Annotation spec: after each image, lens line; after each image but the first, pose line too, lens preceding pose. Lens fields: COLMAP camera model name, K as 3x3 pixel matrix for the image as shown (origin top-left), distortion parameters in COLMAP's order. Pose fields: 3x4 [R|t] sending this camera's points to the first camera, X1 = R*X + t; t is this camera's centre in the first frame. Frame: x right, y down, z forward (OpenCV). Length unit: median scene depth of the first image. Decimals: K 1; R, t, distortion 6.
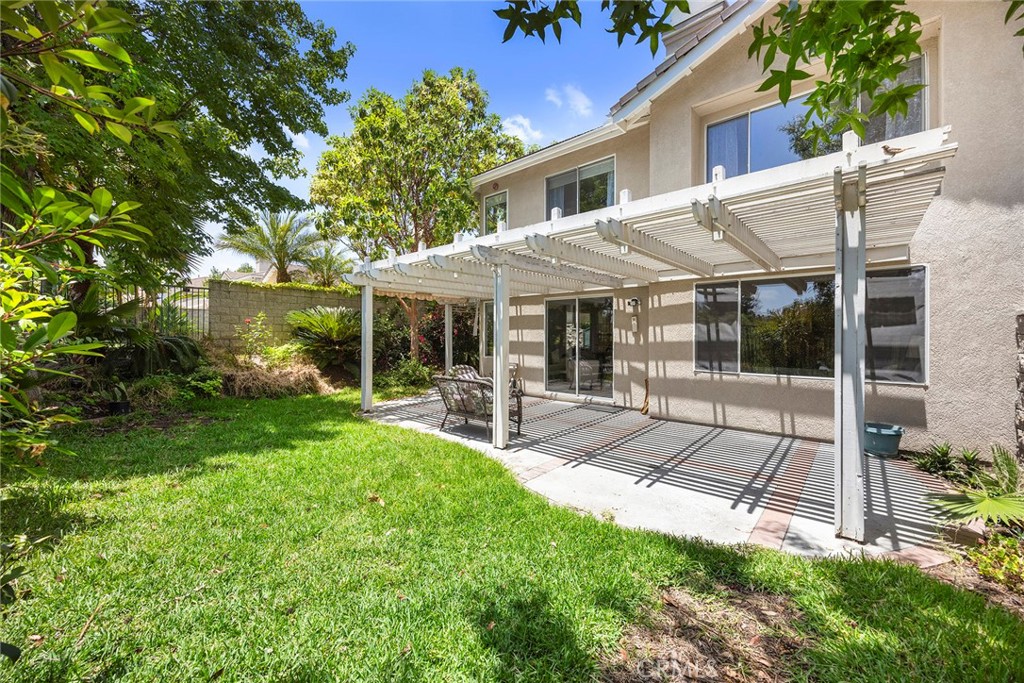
lens RADIAL K [[393.8, 0, 512.0], [0, 393.8, 341.5], [0, 0, 1]] dist [-0.026669, 0.000031]
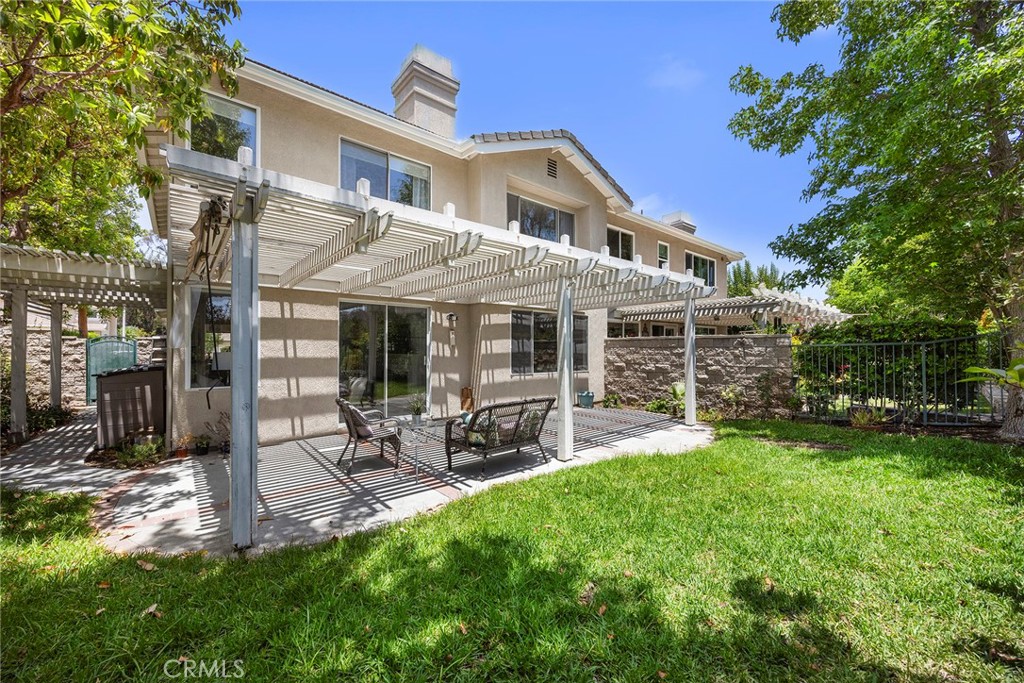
lens RADIAL K [[398.8, 0, 510.1], [0, 398.8, 333.6], [0, 0, 1]] dist [0.001188, 0.000019]
pose [[0.144241, 0.042899, 0.988612, -0.739467], [0.021431, 0.998690, -0.046463, -0.001891], [-0.989311, 0.027889, 0.143132, 0.697524]]
